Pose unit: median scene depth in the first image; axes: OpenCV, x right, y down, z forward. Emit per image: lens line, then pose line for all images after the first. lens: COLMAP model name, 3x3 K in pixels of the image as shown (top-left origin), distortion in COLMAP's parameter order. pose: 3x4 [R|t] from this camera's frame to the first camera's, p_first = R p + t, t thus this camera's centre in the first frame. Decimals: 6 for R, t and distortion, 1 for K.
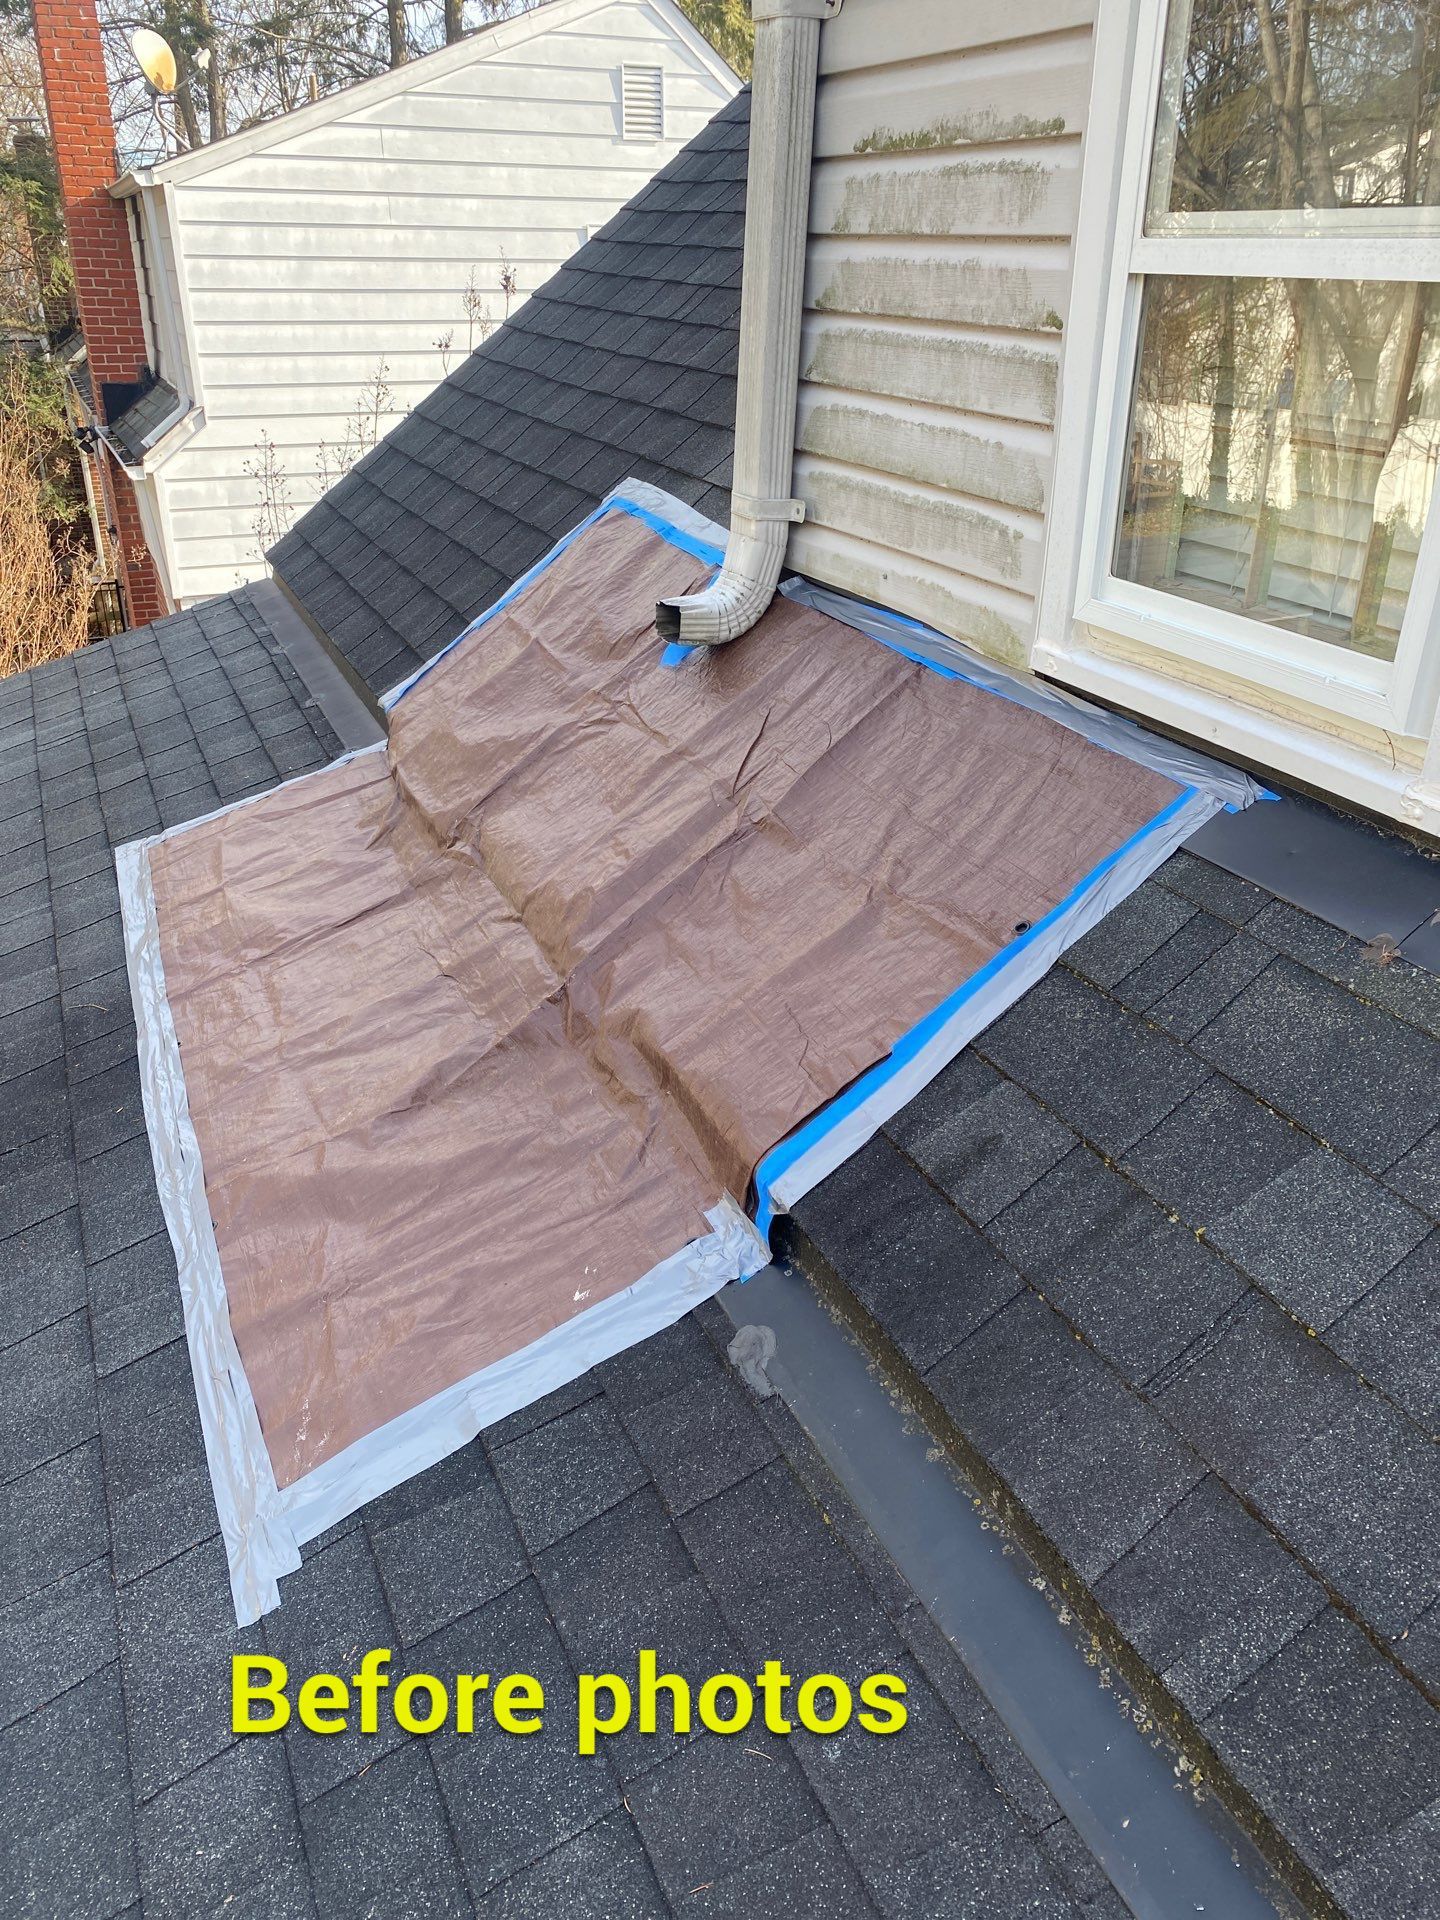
lens RADIAL K [[1483.7, 0, 741.1], [0, 1483.7, 959.3], [0, 0, 1]] dist [0.041781, -0.023047]
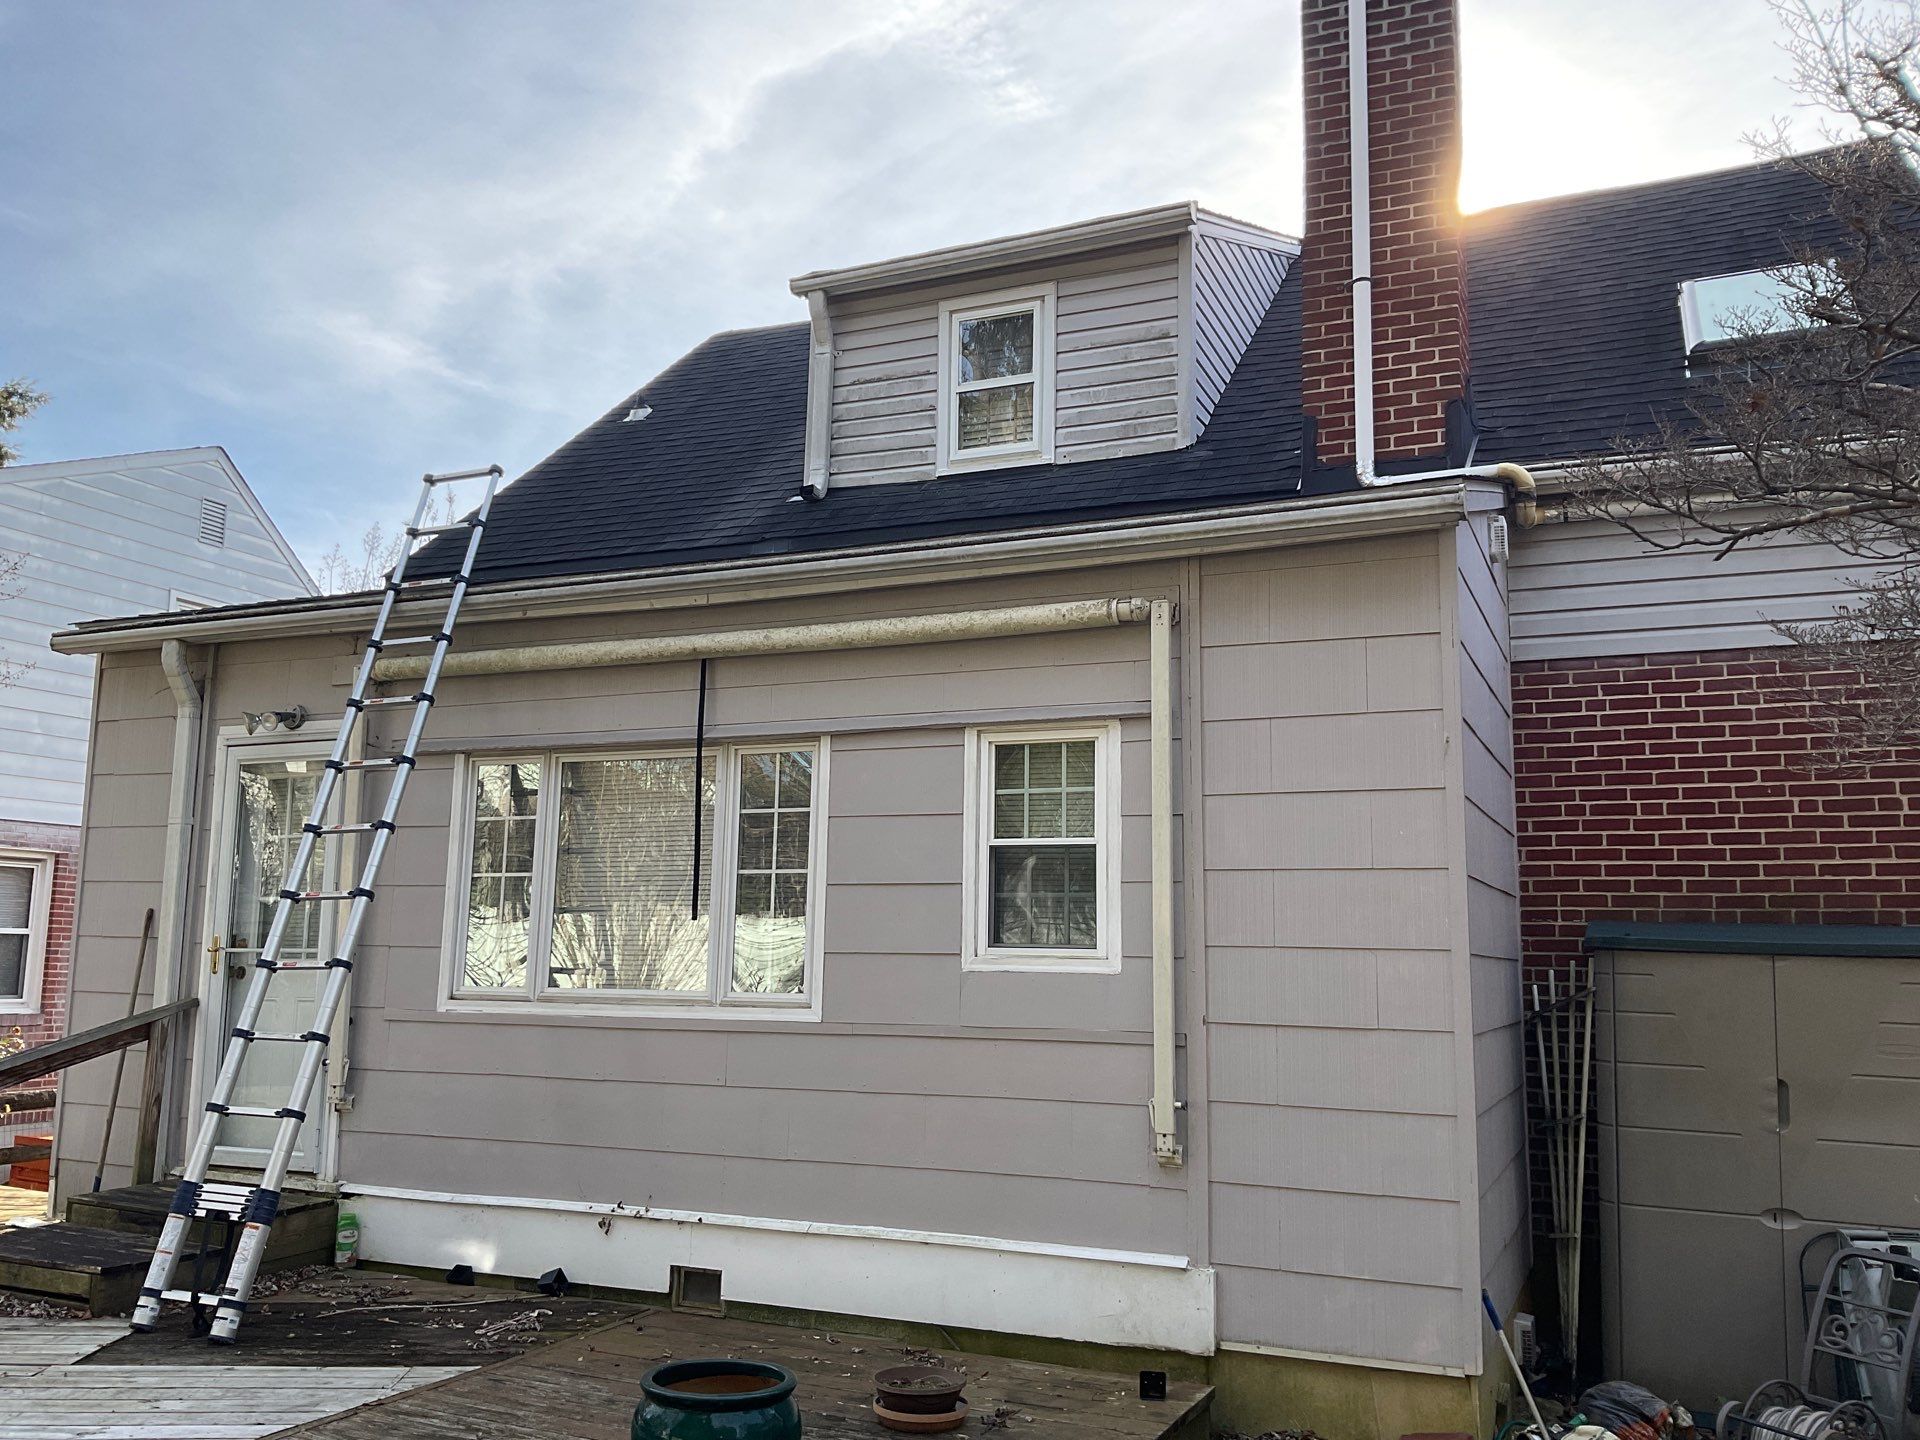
lens RADIAL K [[1585.7, 0, 953.5], [0, 1585.7, 730.2], [0, 0, 1]] dist [0.093932, -0.199165]
pose [[0.736851, 0.097693, 0.668959, -1.865752], [0.285409, 0.852051, -0.438806, 1.653005], [-0.612856, 0.514262, 0.599952, -0.936159]]
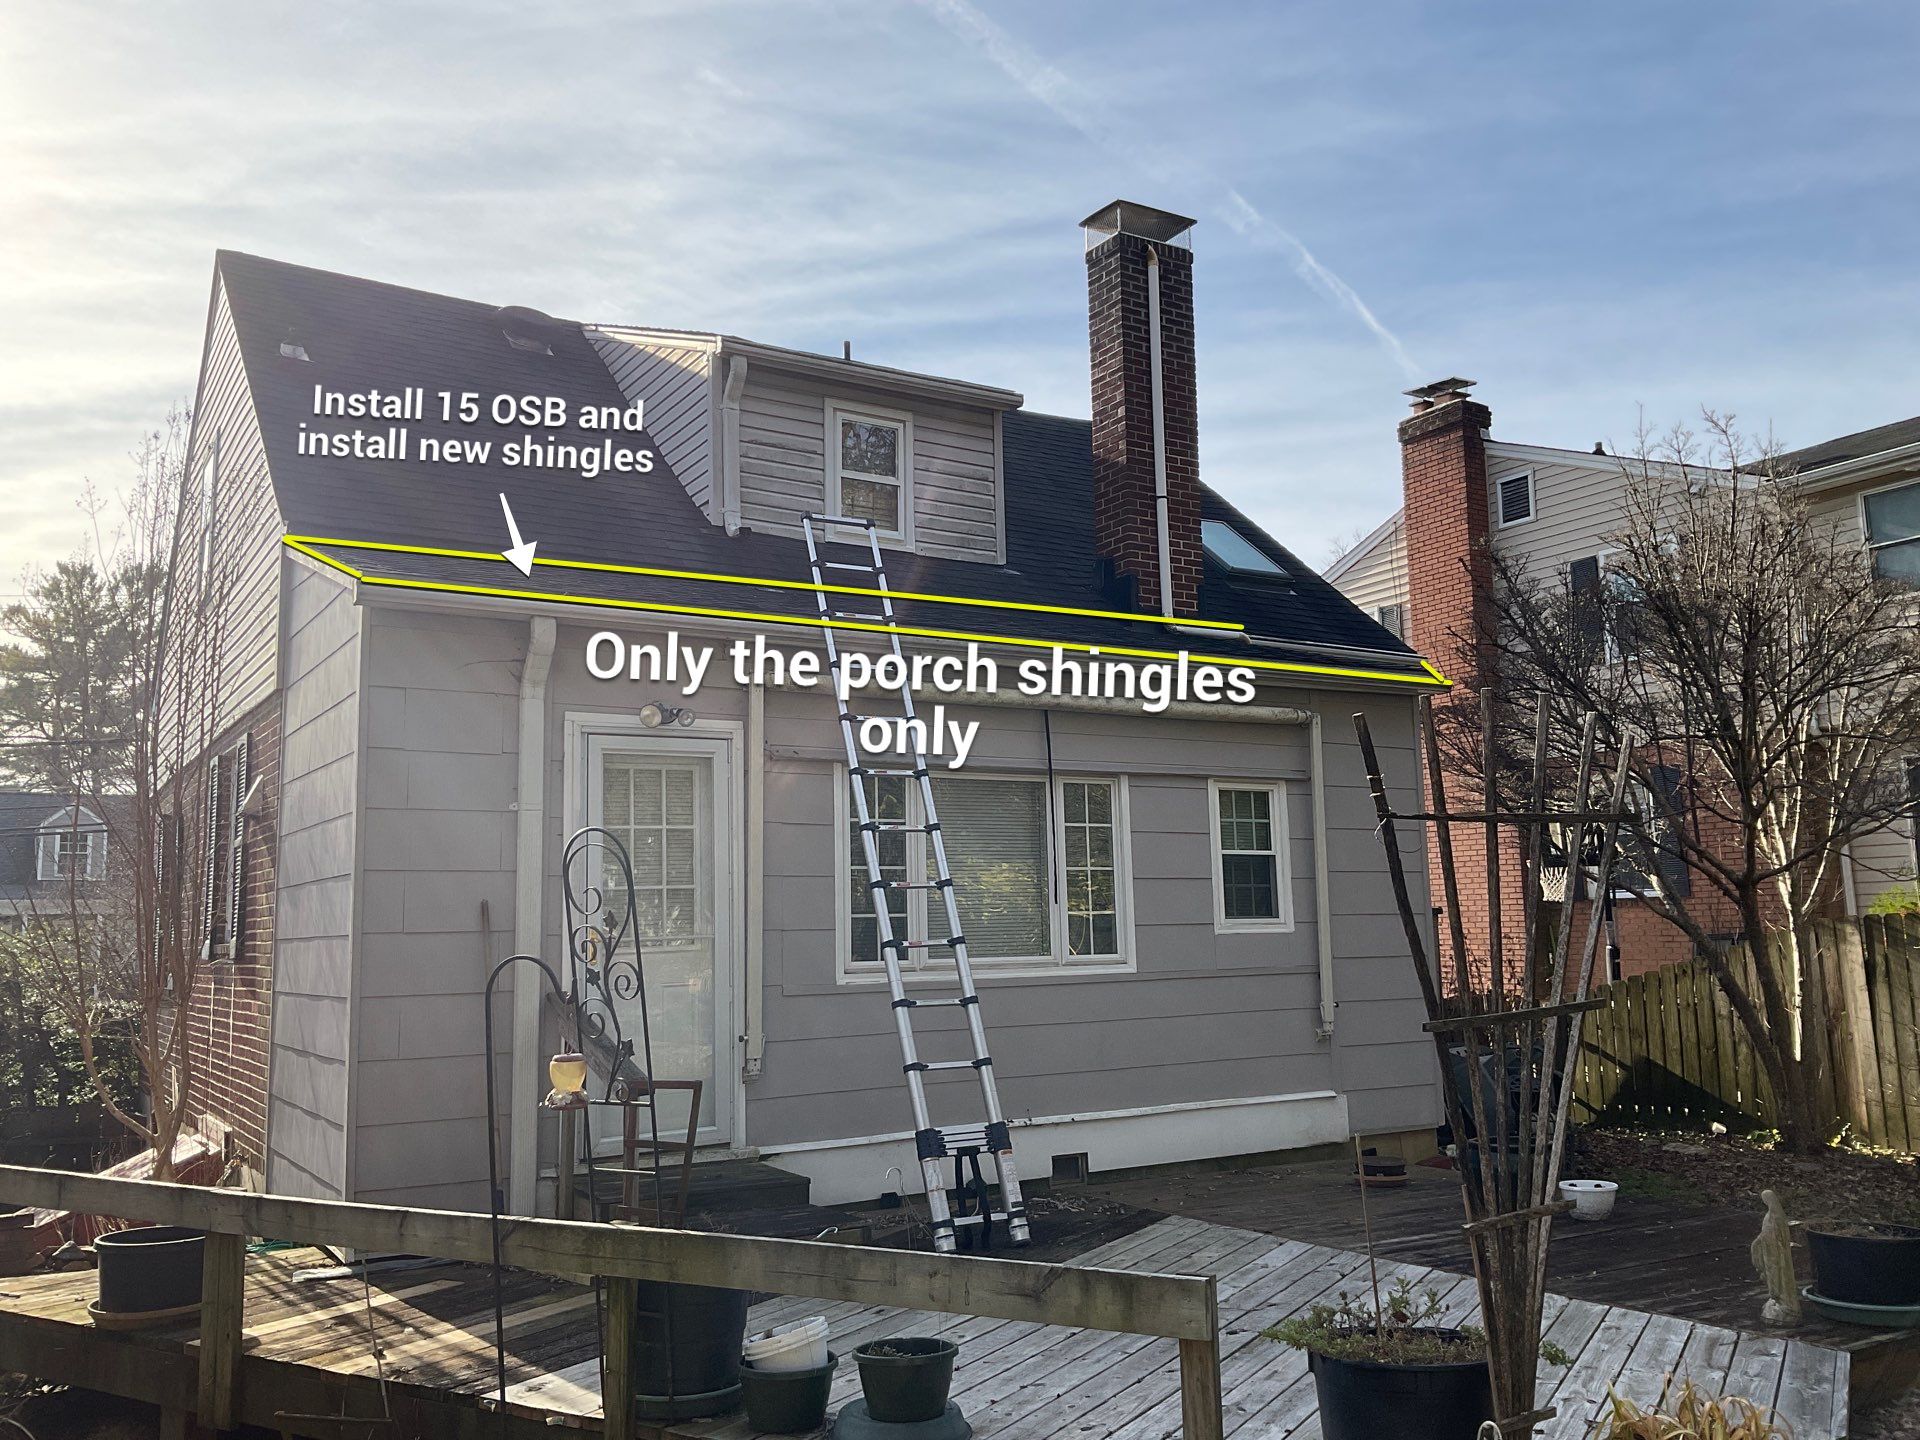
lens RADIAL K [[1585.7, 0, 953.5], [0, 1585.7, 730.2], [0, 0, 1]] dist [0.093932, -0.199165]
pose [[-0.144560, 0.119272, 0.982281, -3.571258], [0.446803, 0.893610, -0.042751, 0.563789], [-0.882876, 0.432707, -0.182471, 1.302295]]
